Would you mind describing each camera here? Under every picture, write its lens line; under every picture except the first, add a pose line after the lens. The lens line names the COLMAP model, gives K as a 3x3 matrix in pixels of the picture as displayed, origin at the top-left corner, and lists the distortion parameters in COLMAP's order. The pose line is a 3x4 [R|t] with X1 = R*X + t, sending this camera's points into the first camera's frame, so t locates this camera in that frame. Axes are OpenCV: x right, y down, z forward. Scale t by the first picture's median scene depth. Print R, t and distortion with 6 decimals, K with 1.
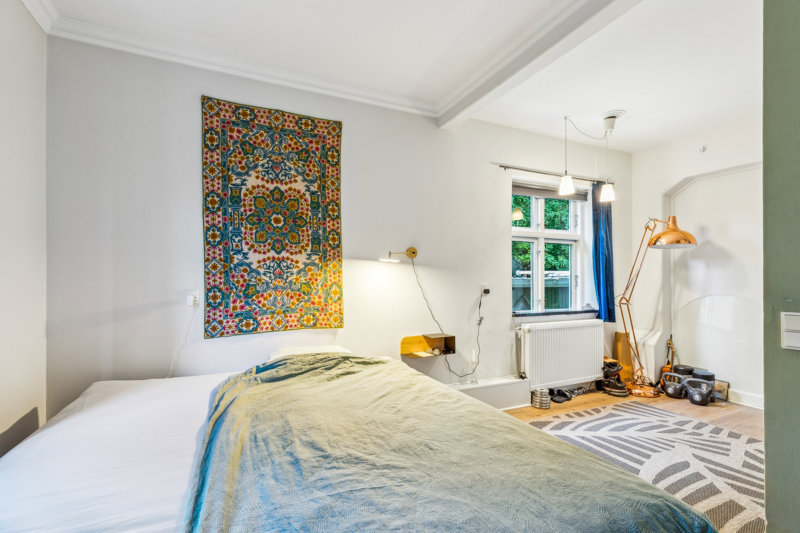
lens RADIAL K [[363.7, 0, 392.7], [0, 363.7, 280.5], [0, 0, 1]] dist [-0.000664, -0.000010]
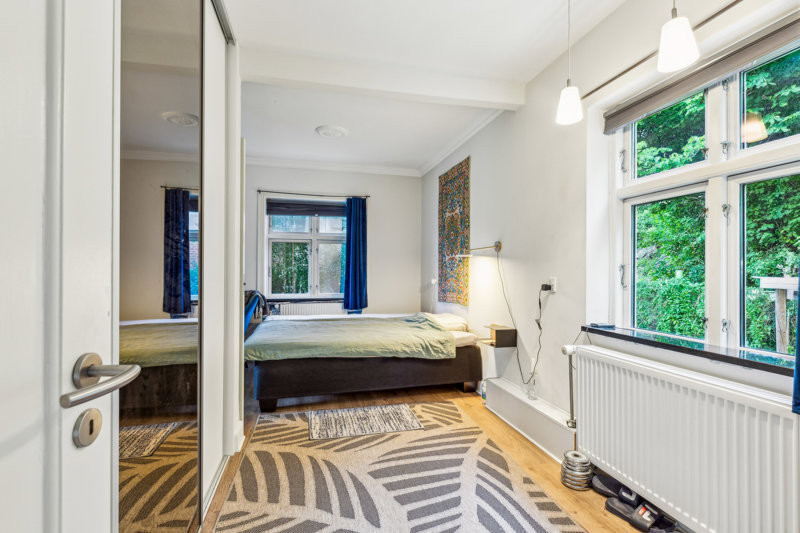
lens RADIAL K [[388.1, 0, 399.6], [0, 388.1, 266.7], [0, 0, 1]] dist [0.002372, 0.000119]
pose [[-0.180630, -0.012509, -0.983472, 1.323866], [-0.012074, 0.999872, -0.010500, -0.001575], [0.983477, 0.009977, -0.180758, 0.997739]]
